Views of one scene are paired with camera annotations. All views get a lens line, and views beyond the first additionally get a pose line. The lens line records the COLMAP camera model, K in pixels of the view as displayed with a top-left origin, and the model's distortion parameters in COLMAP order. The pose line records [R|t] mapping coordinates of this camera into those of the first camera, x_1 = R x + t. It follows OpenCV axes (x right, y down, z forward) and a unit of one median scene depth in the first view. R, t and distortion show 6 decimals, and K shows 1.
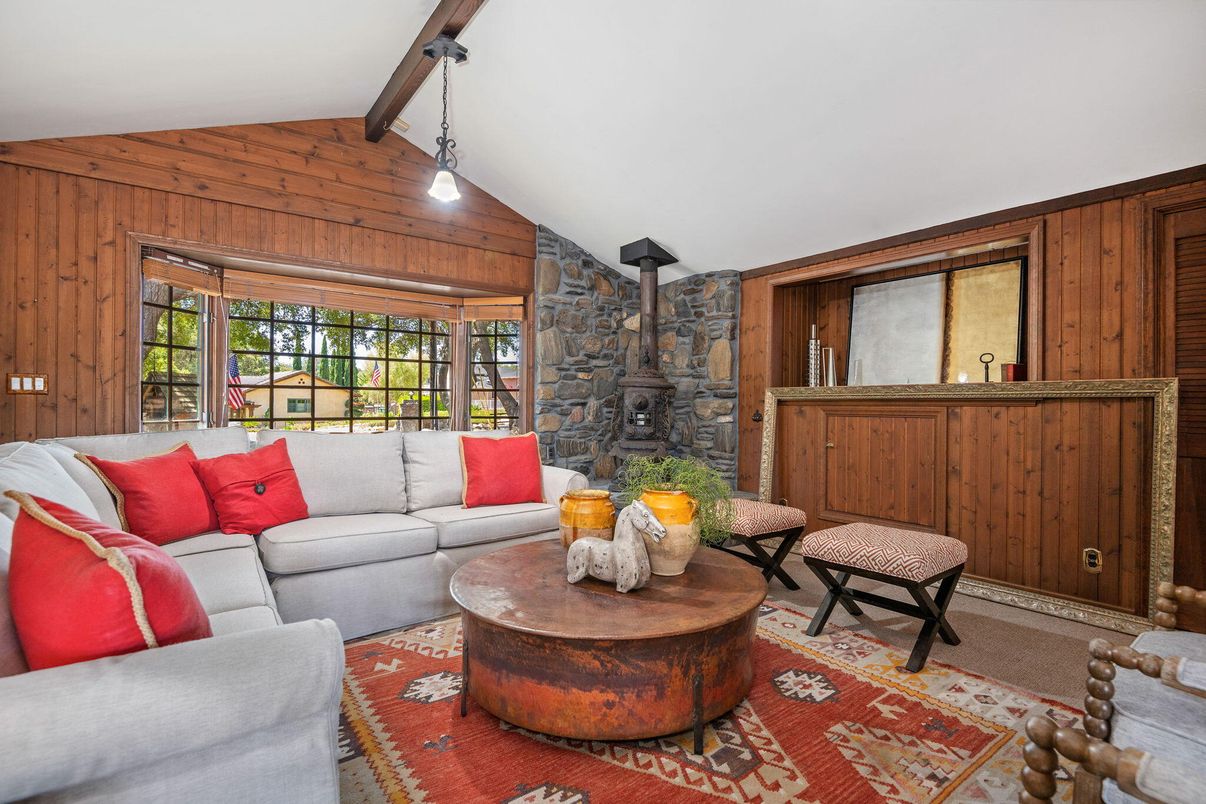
lens RADIAL K [[557.8, 0, 603.2], [0, 557.8, 404.5], [0, 0, 1]] dist [-0.001772, -0.001077]
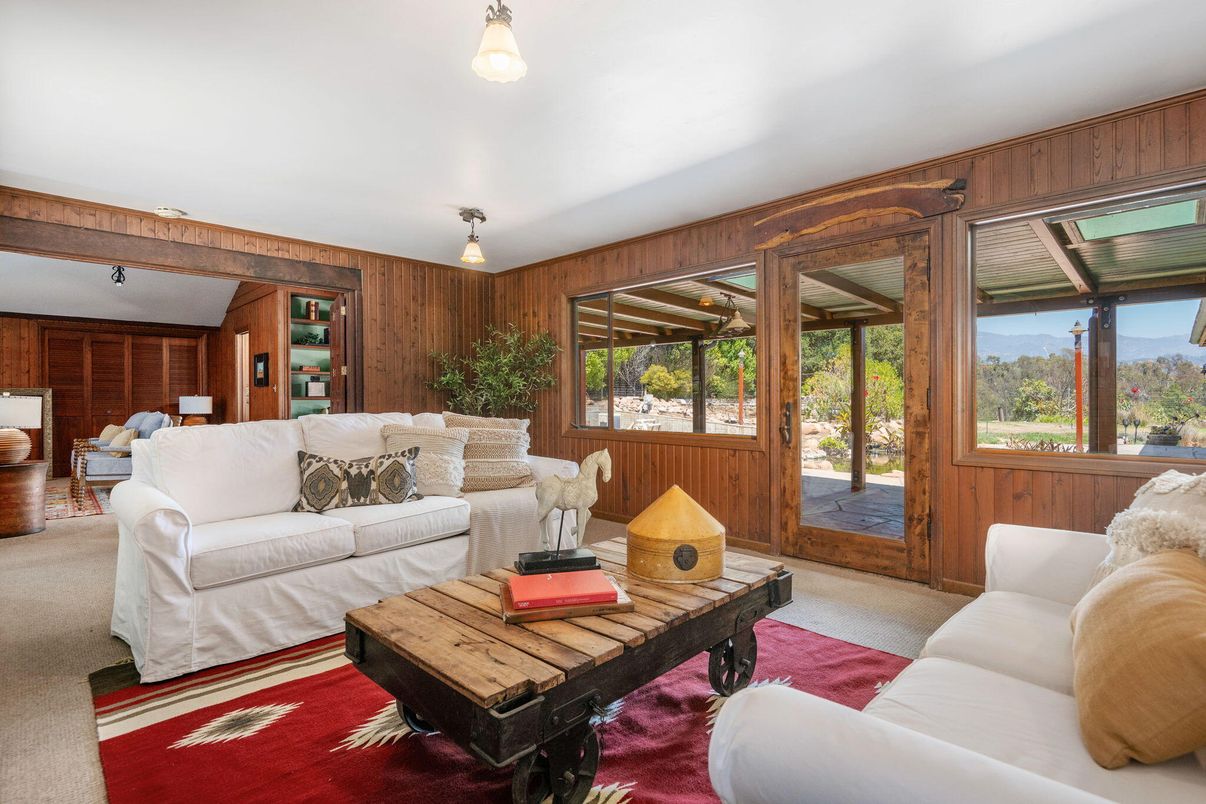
lens RADIAL K [[557.8, 0, 603.2], [0, 557.8, 400.6], [0, 0, 1]] dist [-0.001772, -0.001077]
pose [[-0.174687, -0.007823, 0.984593, -2.125346], [0.002575, 0.999961, 0.008402, -0.001943], [-0.984621, 0.004003, -0.174660, -1.208688]]
